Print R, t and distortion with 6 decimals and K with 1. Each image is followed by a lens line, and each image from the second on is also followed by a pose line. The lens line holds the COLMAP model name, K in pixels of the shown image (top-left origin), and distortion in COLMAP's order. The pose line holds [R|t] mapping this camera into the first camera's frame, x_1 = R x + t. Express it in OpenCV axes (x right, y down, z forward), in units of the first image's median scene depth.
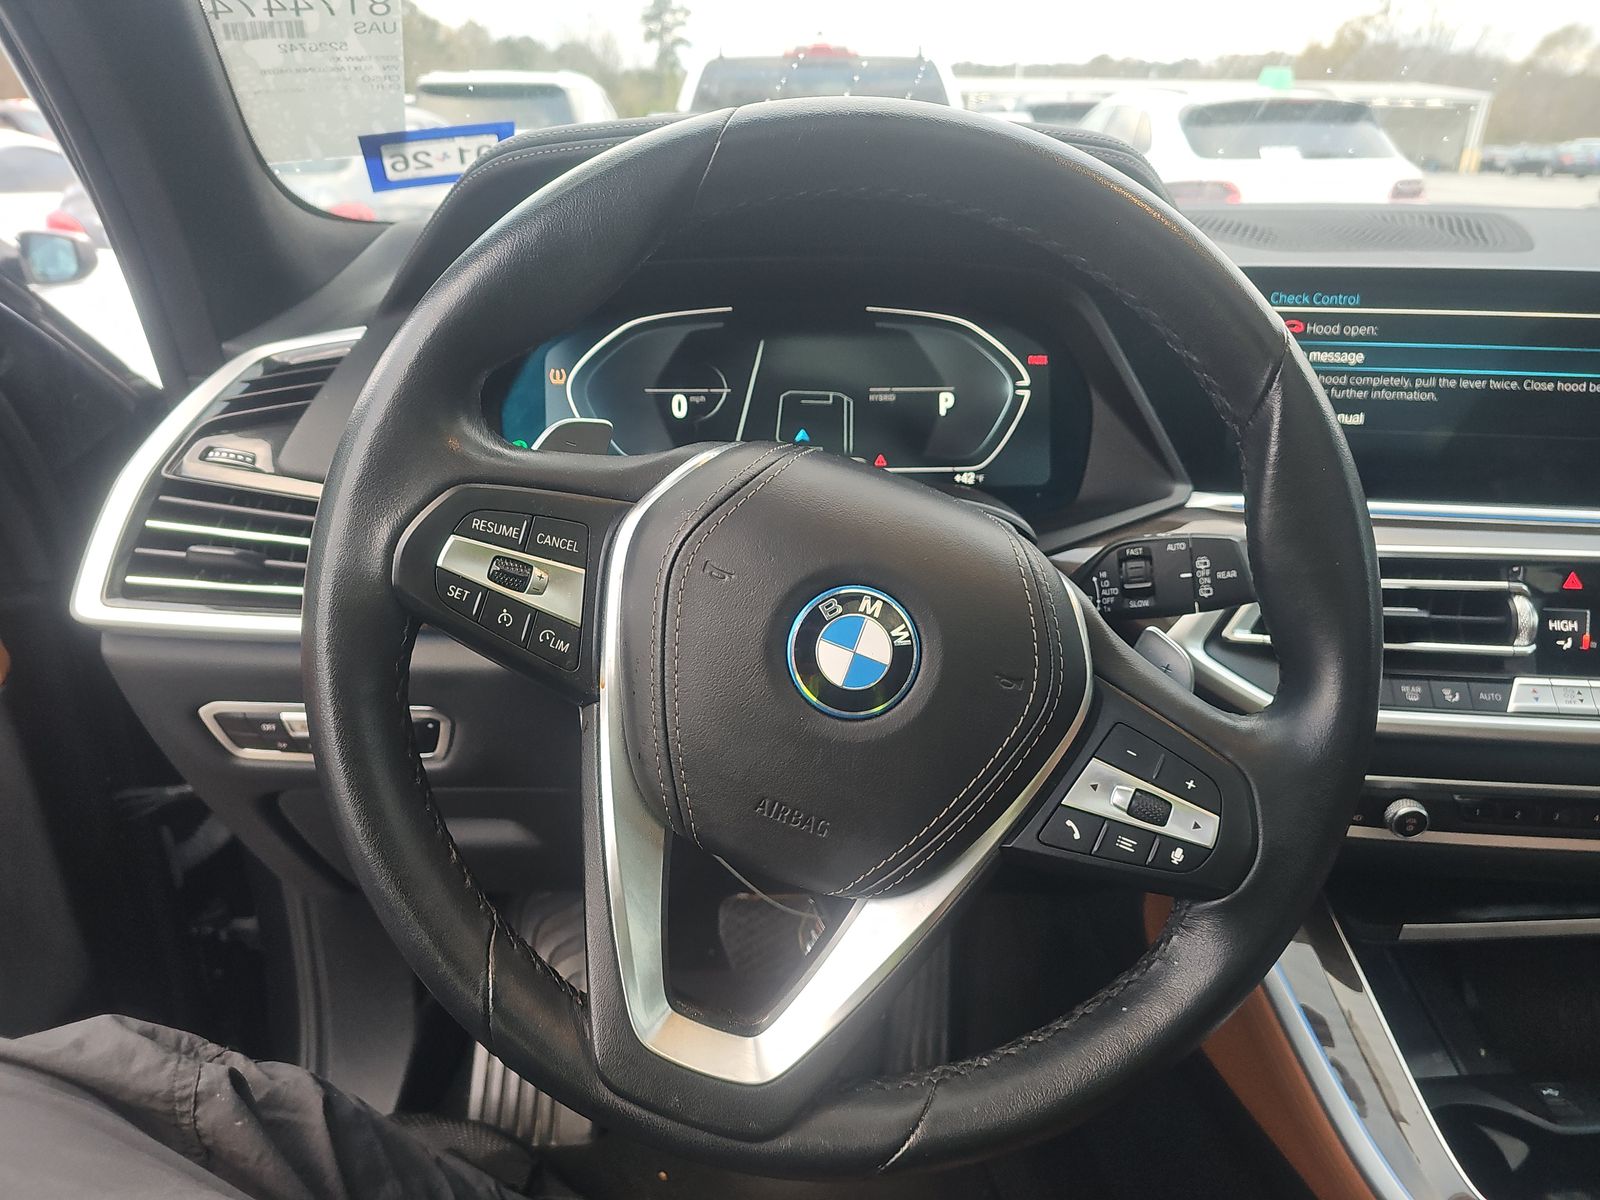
lens RADIAL K [[1050.5, 0, 797.2], [0, 1050.5, 615.2], [0, 0, 1]] dist [0.045458, -0.049467]
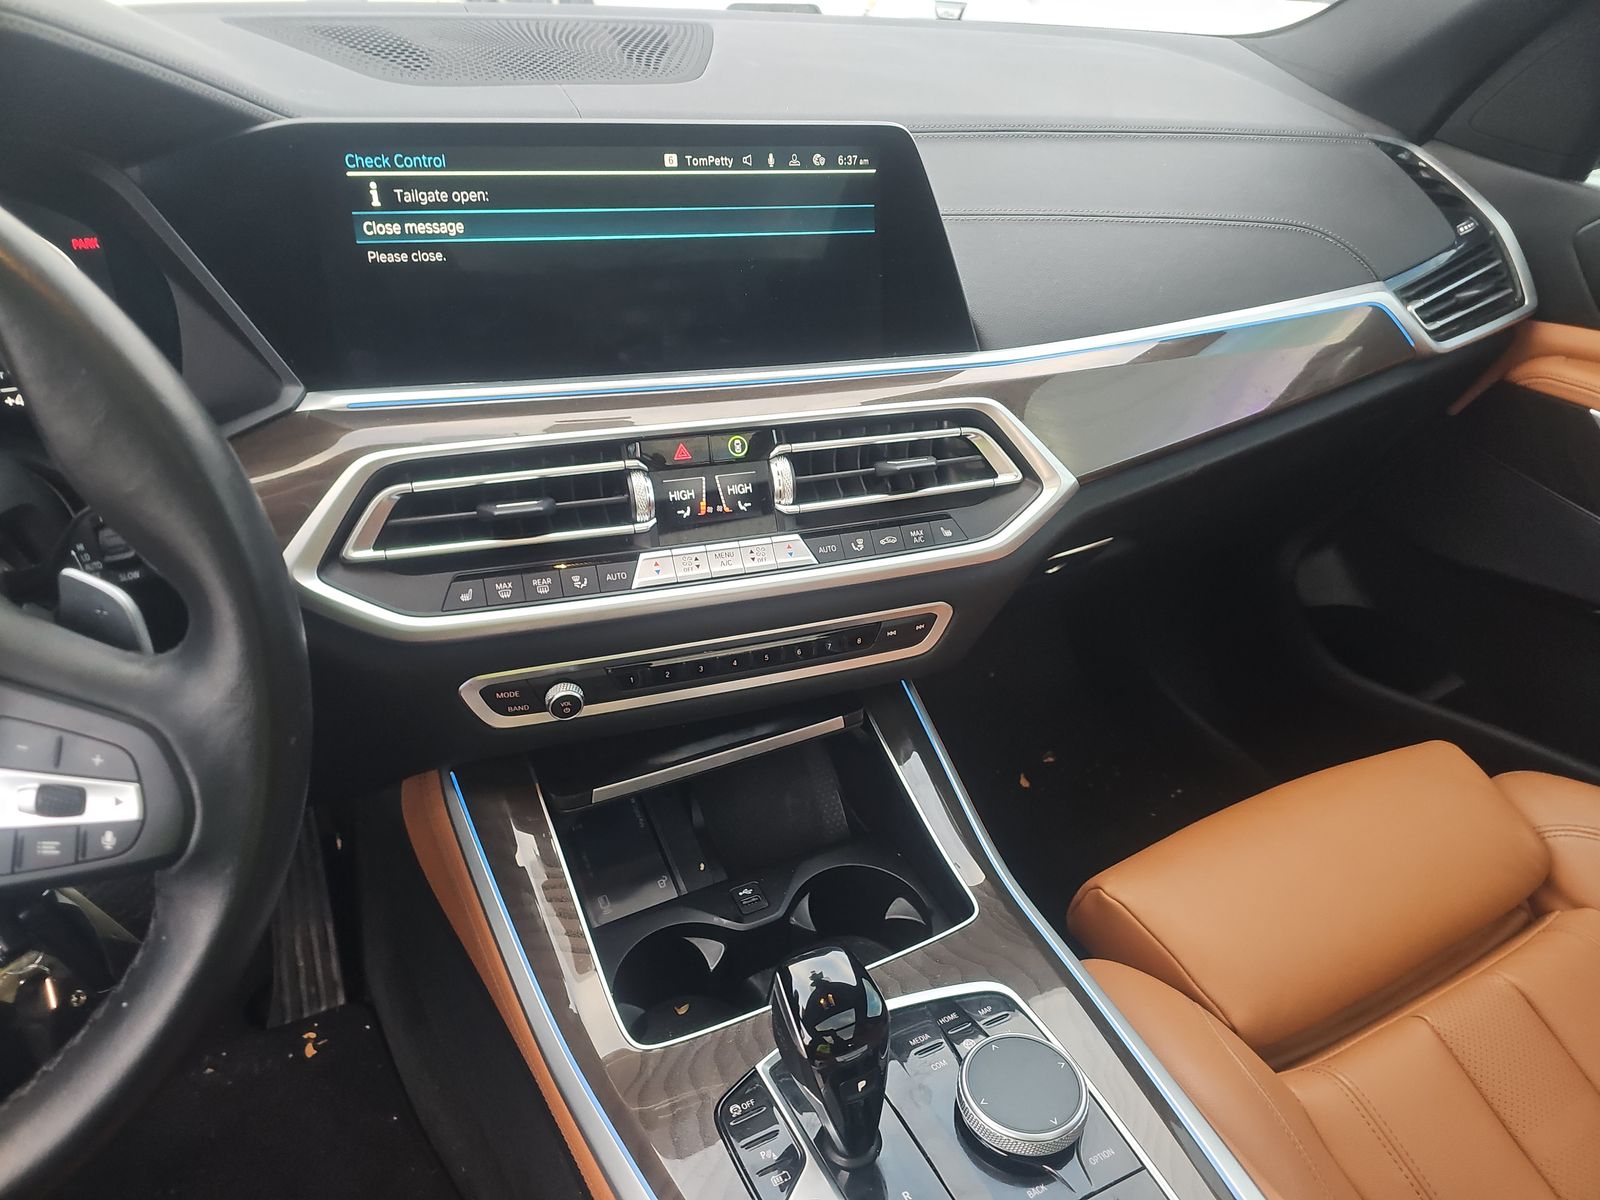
lens RADIAL K [[1050.5, 0, 797.2], [0, 1050.5, 615.2], [0, 0, 1]] dist [0.045458, -0.049467]
pose [[0.918836, -0.187673, 0.347158, 0.443726], [0.110153, 0.966688, 0.231042, -0.103411], [-0.378954, -0.174049, 0.908901, -0.009650]]
